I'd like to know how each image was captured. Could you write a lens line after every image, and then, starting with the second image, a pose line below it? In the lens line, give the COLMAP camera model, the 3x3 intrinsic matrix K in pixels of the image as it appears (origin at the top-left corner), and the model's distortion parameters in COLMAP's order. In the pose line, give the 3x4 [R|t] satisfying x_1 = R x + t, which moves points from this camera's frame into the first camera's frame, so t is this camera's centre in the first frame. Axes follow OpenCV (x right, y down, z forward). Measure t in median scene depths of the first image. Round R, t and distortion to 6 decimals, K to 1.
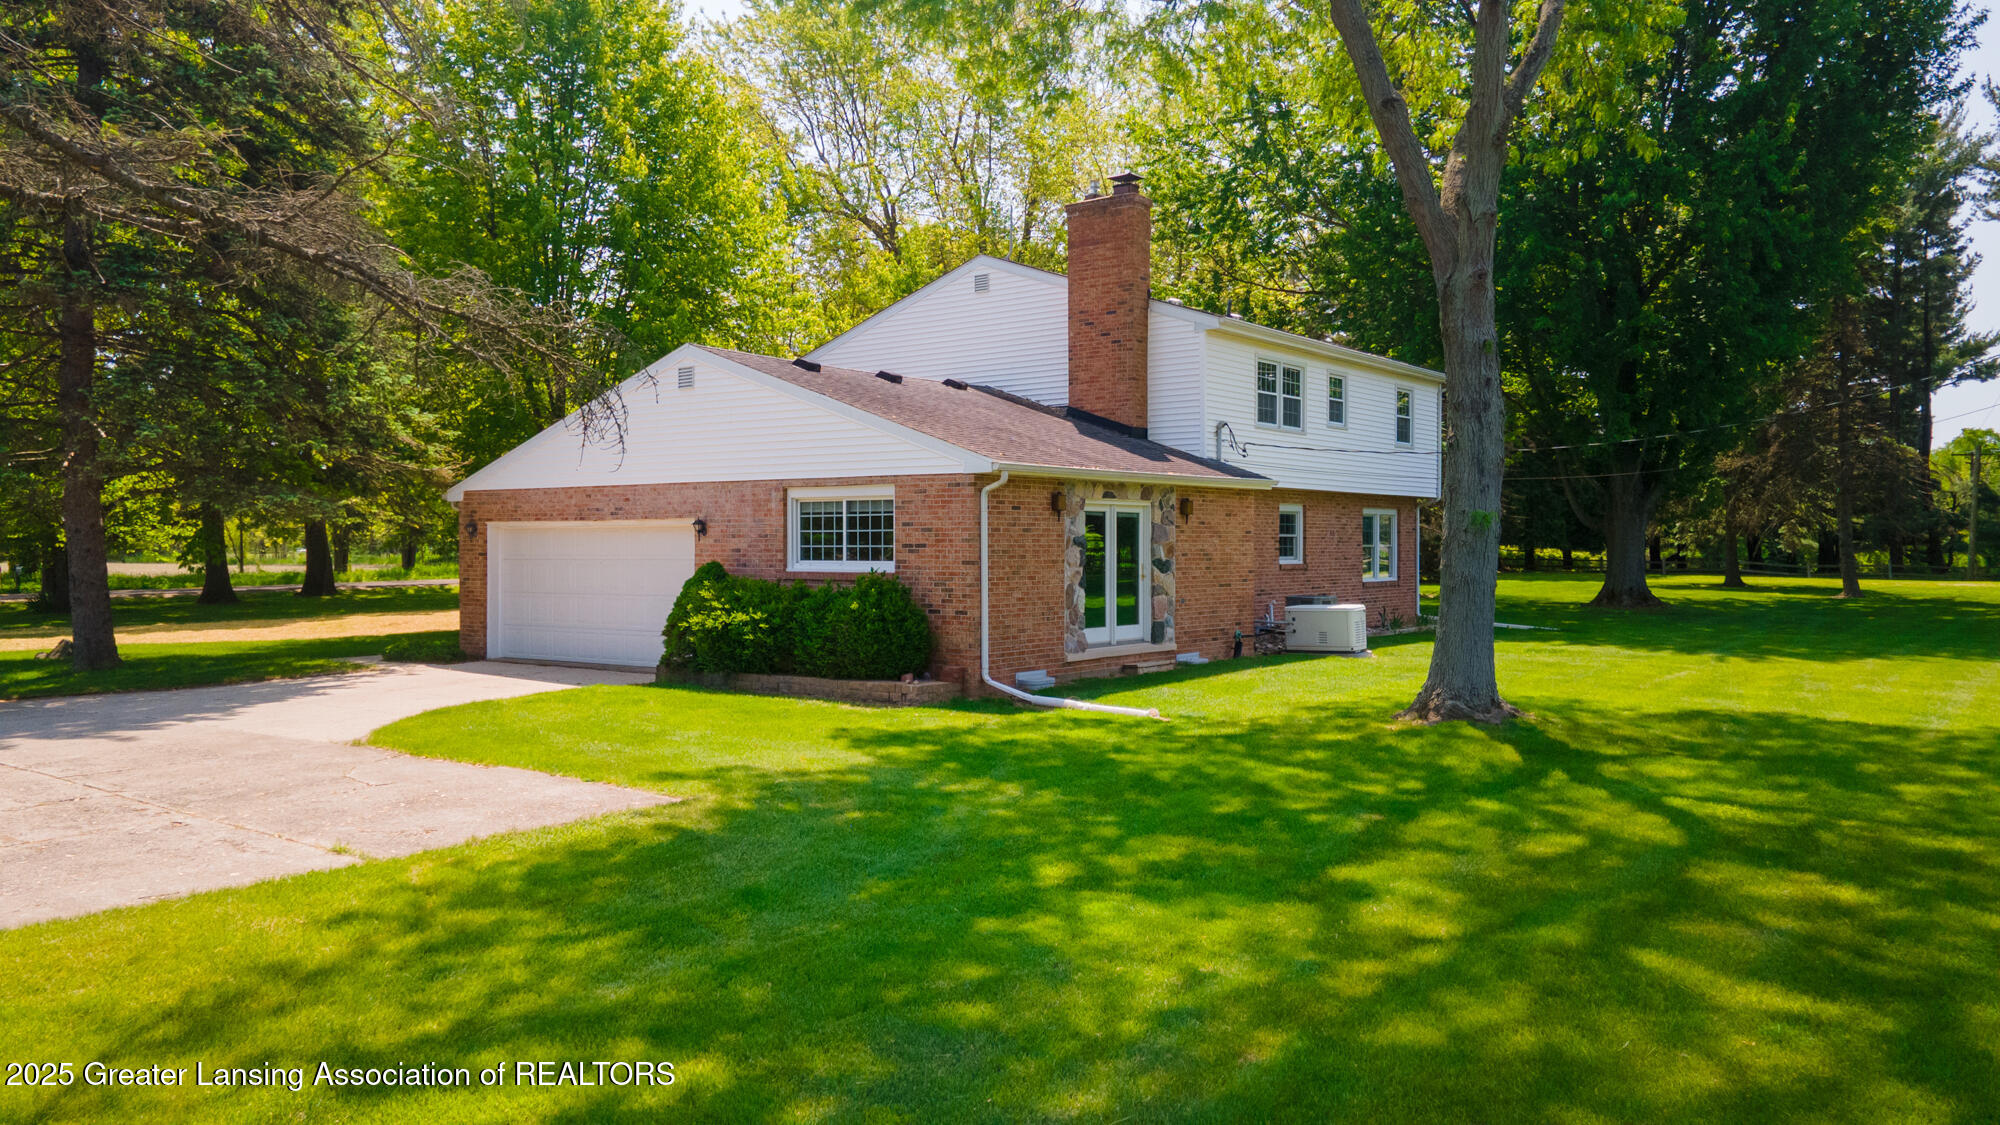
lens RADIAL K [[1454.1, 0, 1000.1], [0, 1454.1, 560.3], [0, 0, 1]] dist [0.088888, 0.008006]
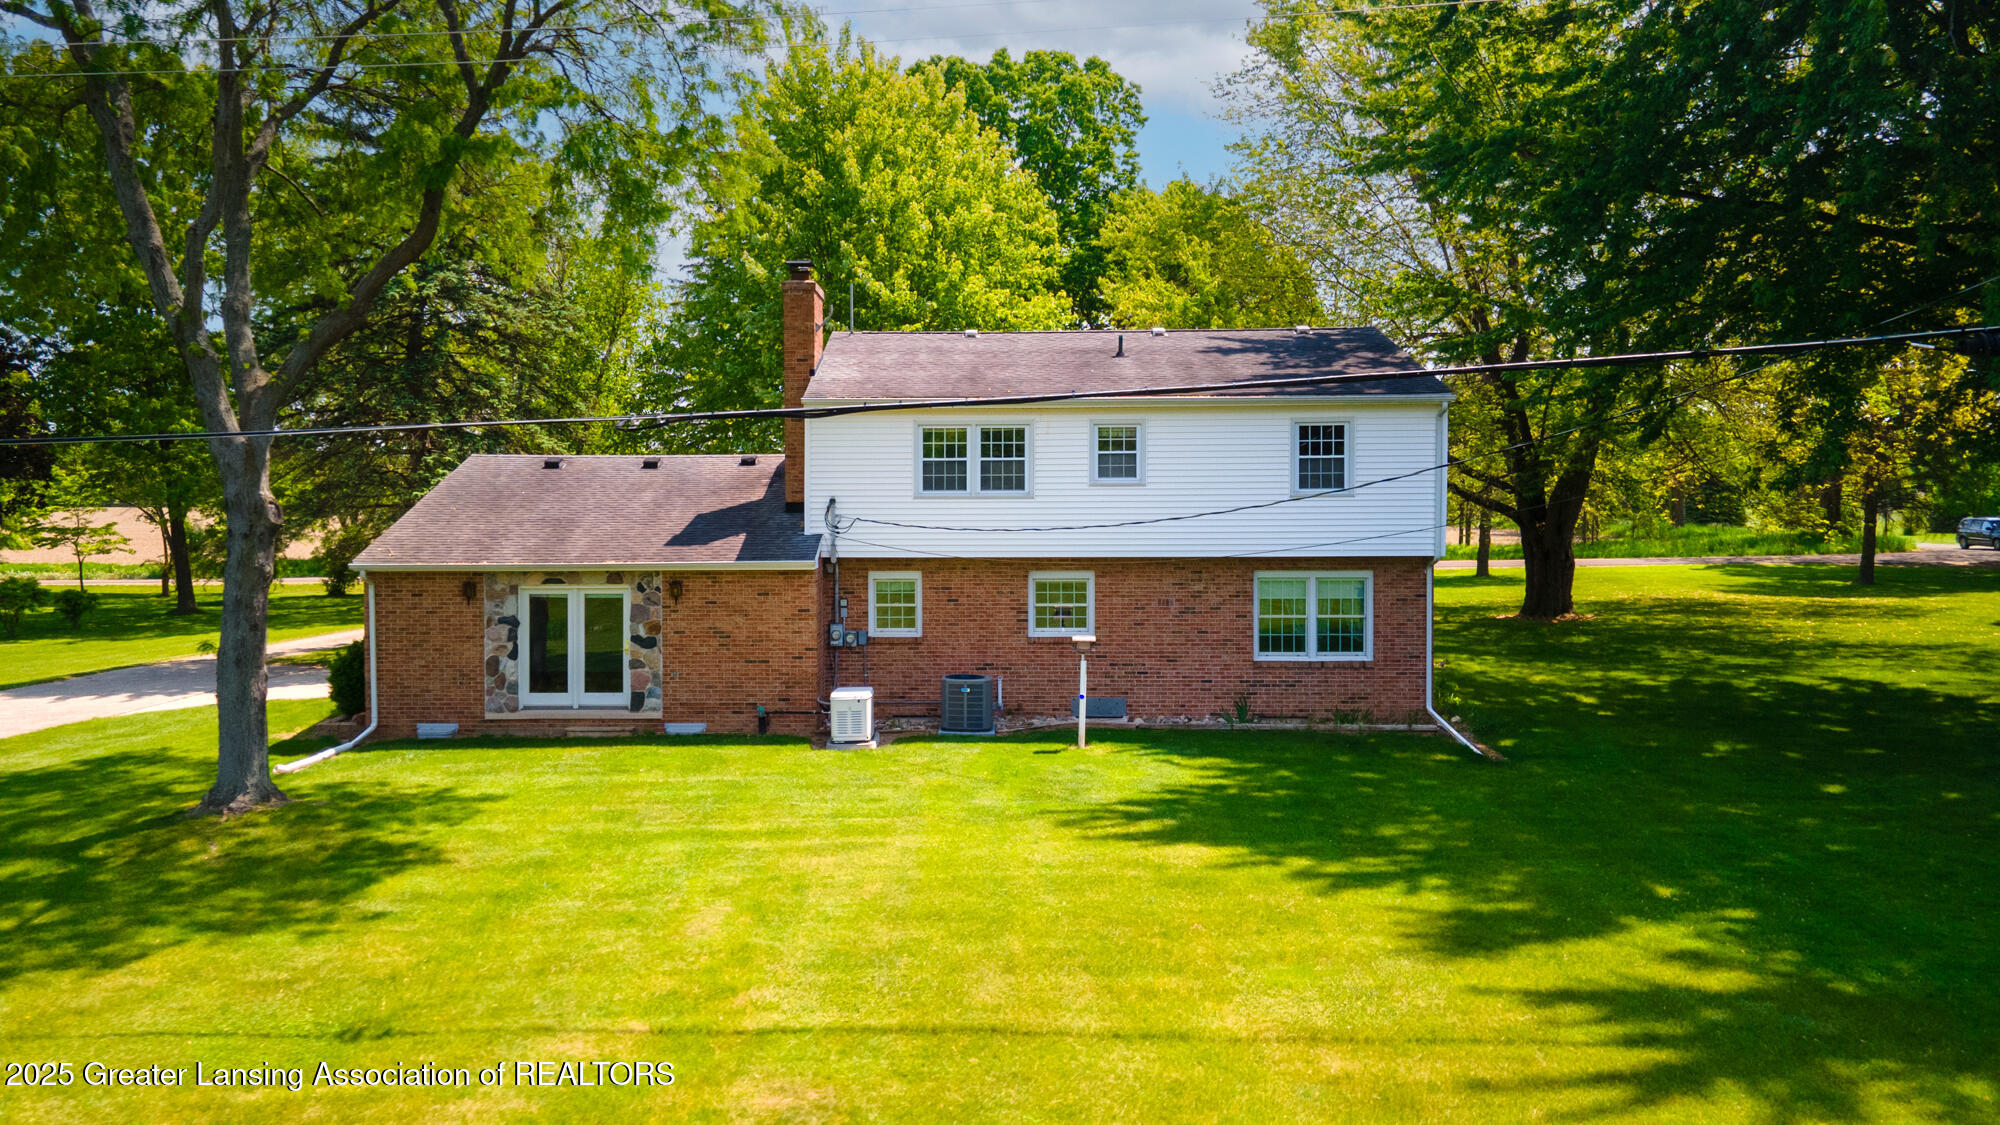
lens RADIAL K [[1454.1, 0, 996.7], [0, 1454.1, 543.8], [0, 0, 1]] dist [0.088888, 0.008006]
pose [[0.580826, 0.028913, -0.813514, 1.251049], [-0.005738, 0.999490, 0.031426, -0.114929], [0.814007, -0.013585, 0.580696, 0.608094]]
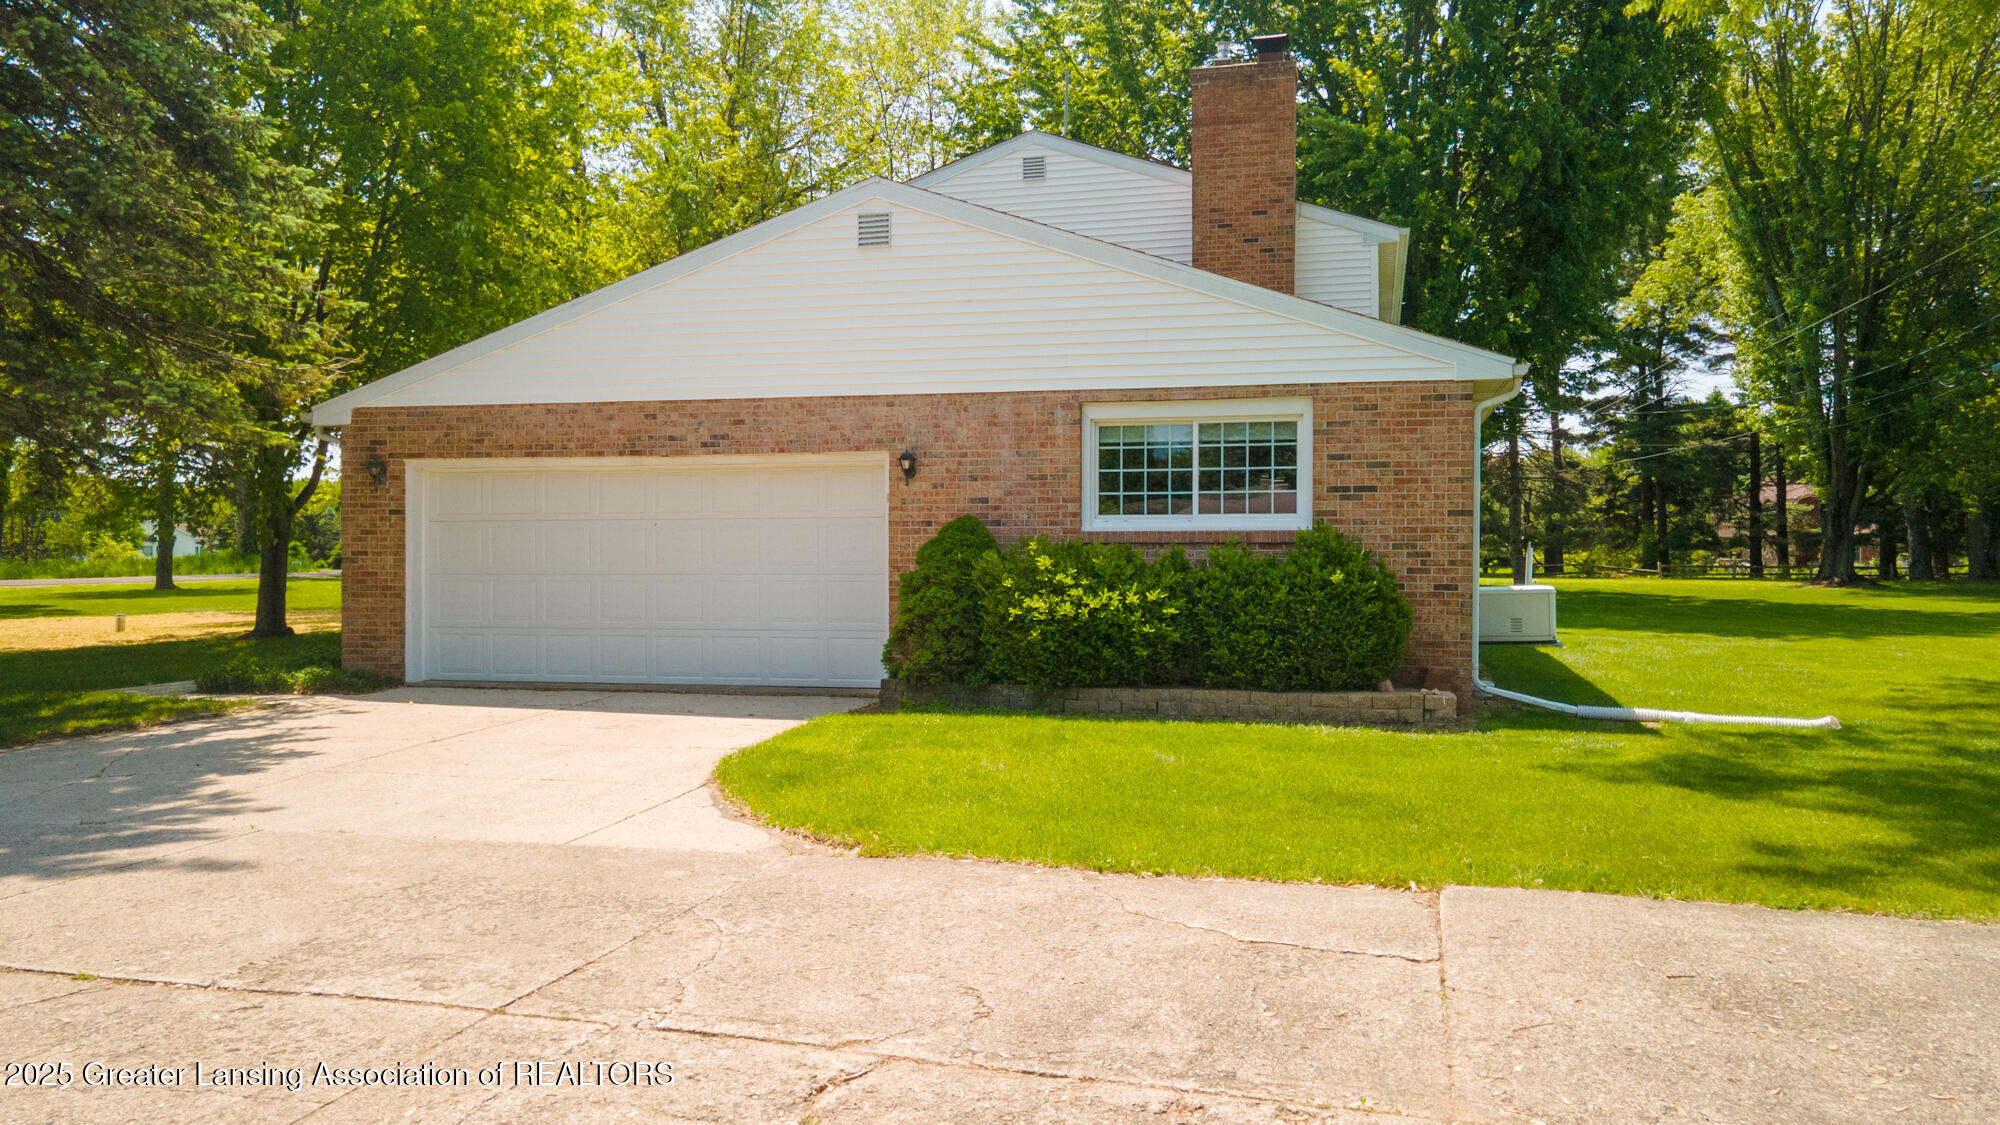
lens RADIAL K [[1454.1, 0, 995.2], [0, 1454.1, 557.9], [0, 0, 1]] dist [0.088888, 0.008006]
pose [[0.919758, 0.000609, 0.392485, -0.432819], [0.002729, 0.999965, -0.007945, 0.024315], [-0.392476, 0.008379, 0.919724, 0.405440]]
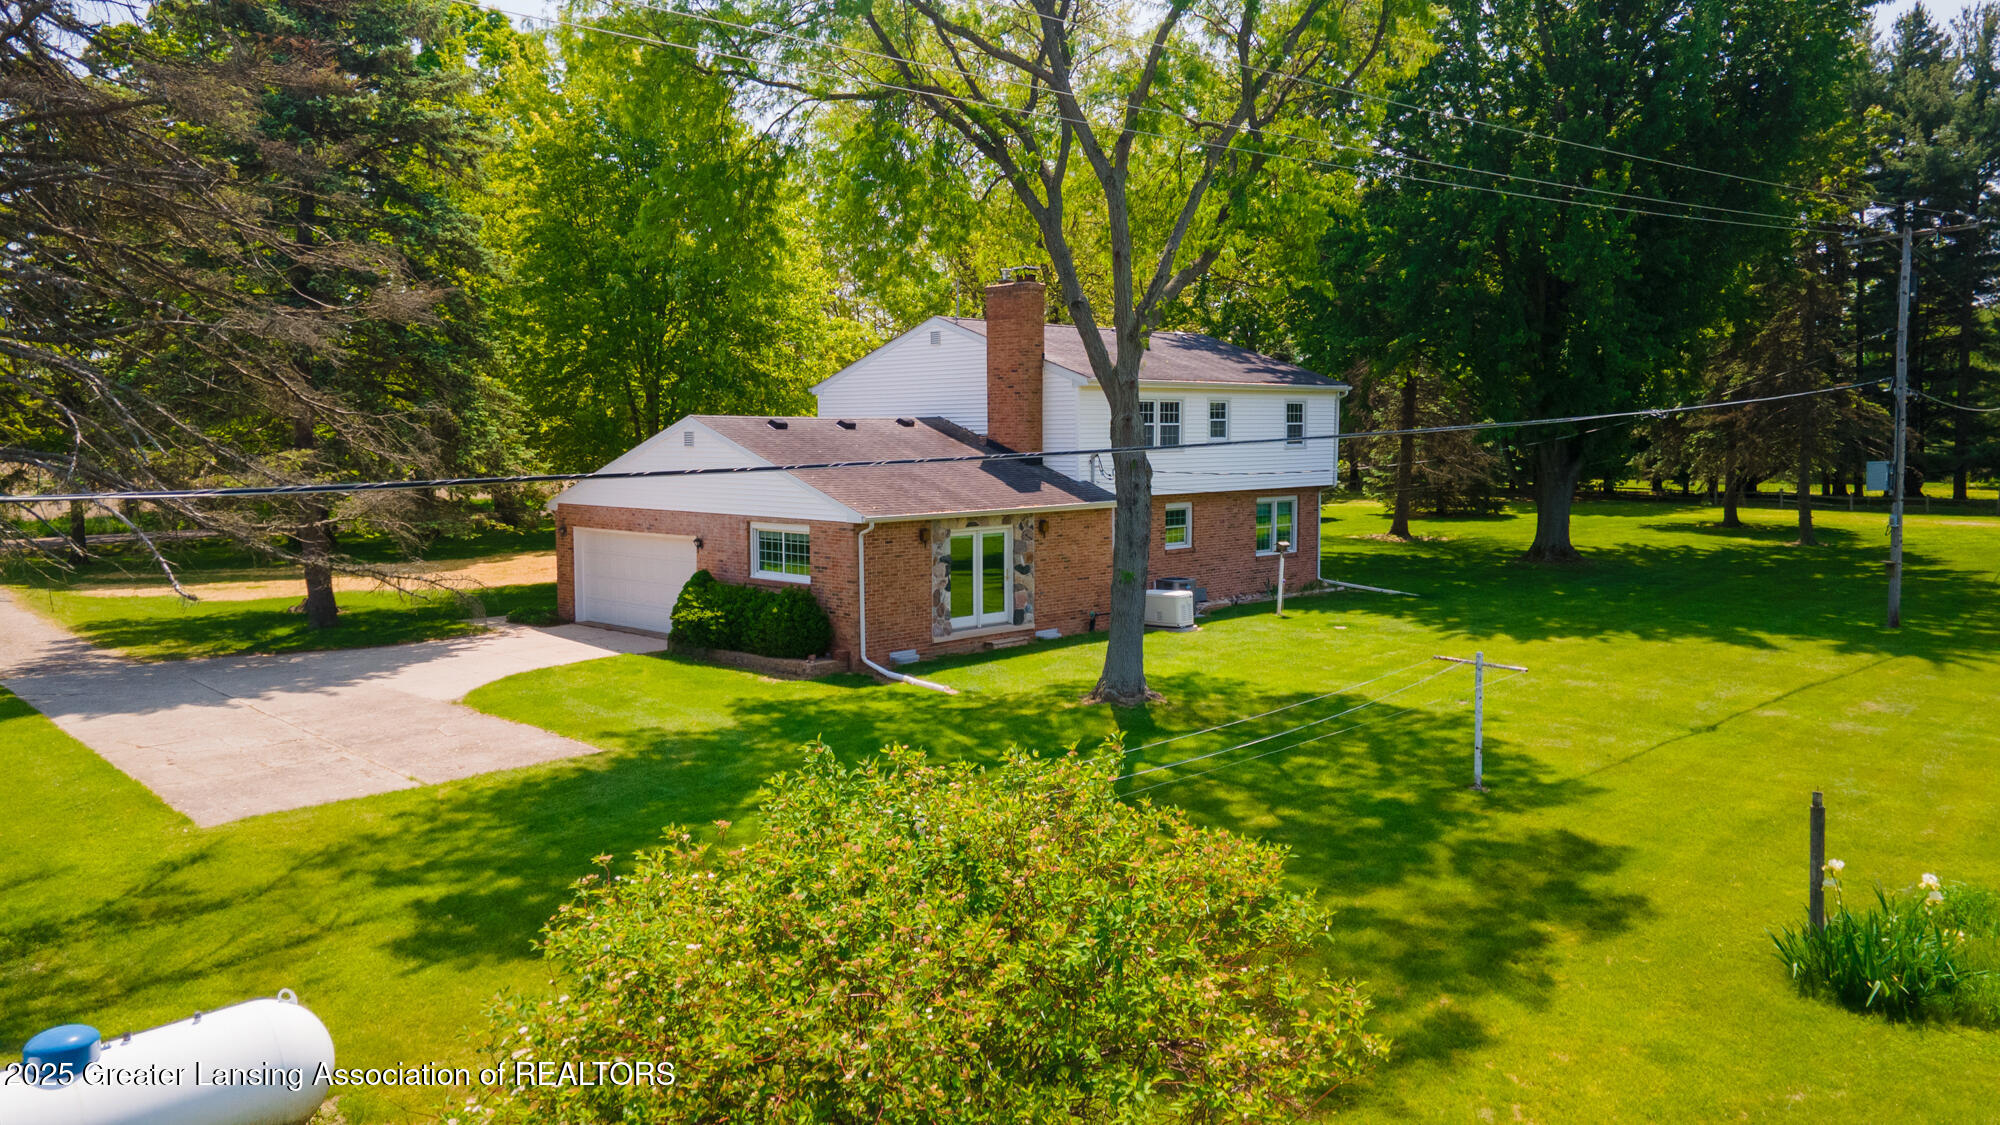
lens RADIAL K [[1454.1, 0, 1010.5], [0, 1454.1, 557.6], [0, 0, 1]] dist [0.088888, 0.008006]
pose [[0.992161, 0.008098, -0.124700, 0.292313], [0.001591, 0.996999, 0.077398, -0.123801], [0.124953, -0.076990, 0.989171, -0.413456]]
